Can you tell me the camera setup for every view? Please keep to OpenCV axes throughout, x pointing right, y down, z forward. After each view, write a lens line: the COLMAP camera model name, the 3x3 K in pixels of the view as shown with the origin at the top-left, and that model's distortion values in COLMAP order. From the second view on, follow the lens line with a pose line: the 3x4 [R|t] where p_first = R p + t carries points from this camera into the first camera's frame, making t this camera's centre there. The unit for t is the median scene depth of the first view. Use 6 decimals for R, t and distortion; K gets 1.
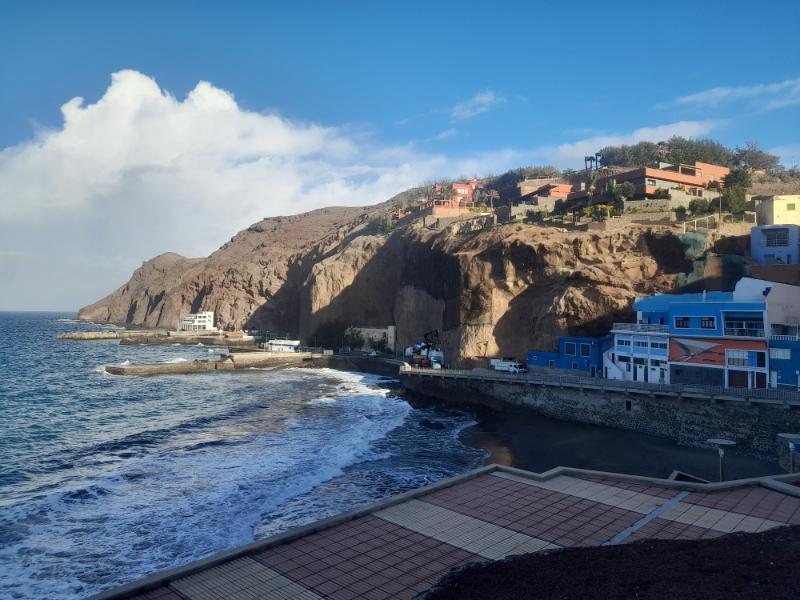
lens RADIAL K [[579.3, 0, 400.9], [0, 579.3, 298.5], [0, 0, 1]] dist [0.053568, -0.049590]
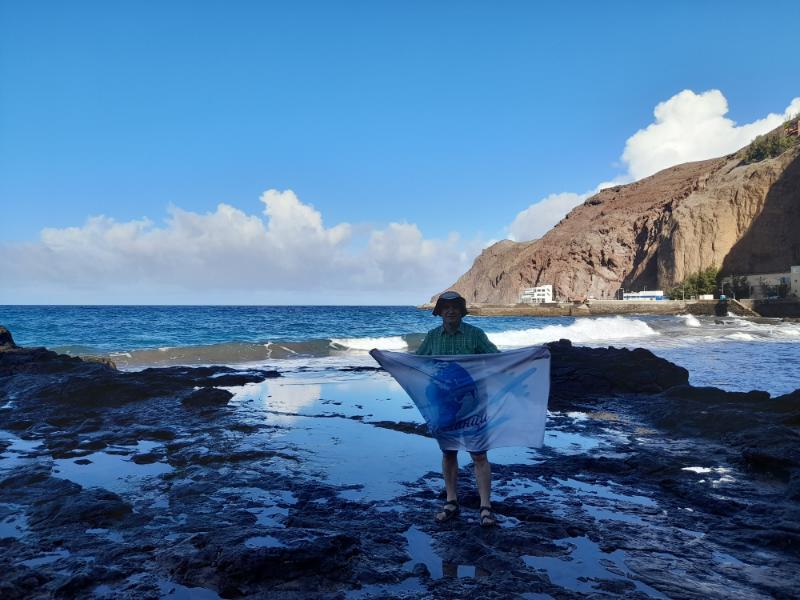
lens RADIAL K [[579.3, 0, 399.3], [0, 579.3, 296.9], [0, 0, 1]] dist [0.053568, -0.049590]
pose [[0.849674, -0.018230, -0.526994, -0.100910], [0.023980, 0.999704, 0.004082, 0.136298], [0.526764, -0.016105, 0.849859, 0.118981]]
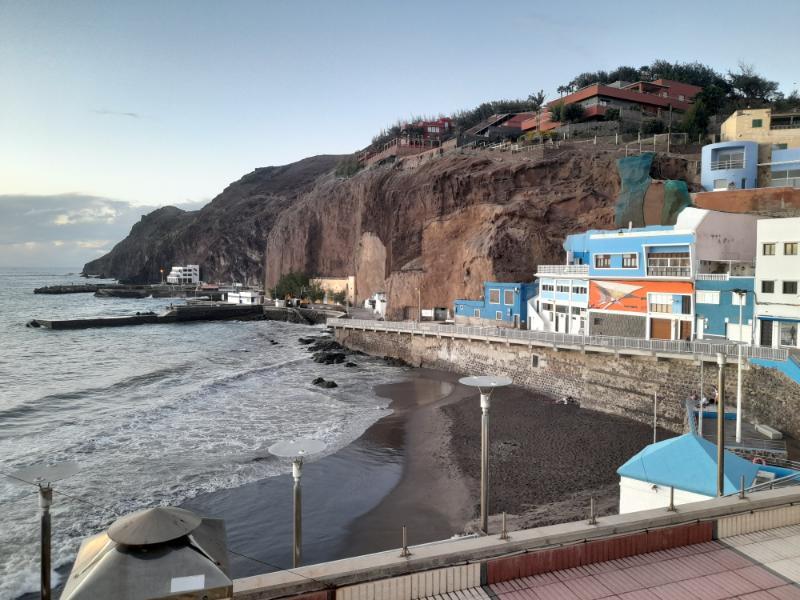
lens RADIAL K [[579.3, 0, 397.7], [0, 579.3, 297.8], [0, 0, 1]] dist [0.053568, -0.049590]
pose [[0.999623, -0.005546, -0.026872, 0.156215], [0.007609, 0.996978, 0.077308, 0.019182], [0.026362, -0.077483, 0.996645, 0.123142]]
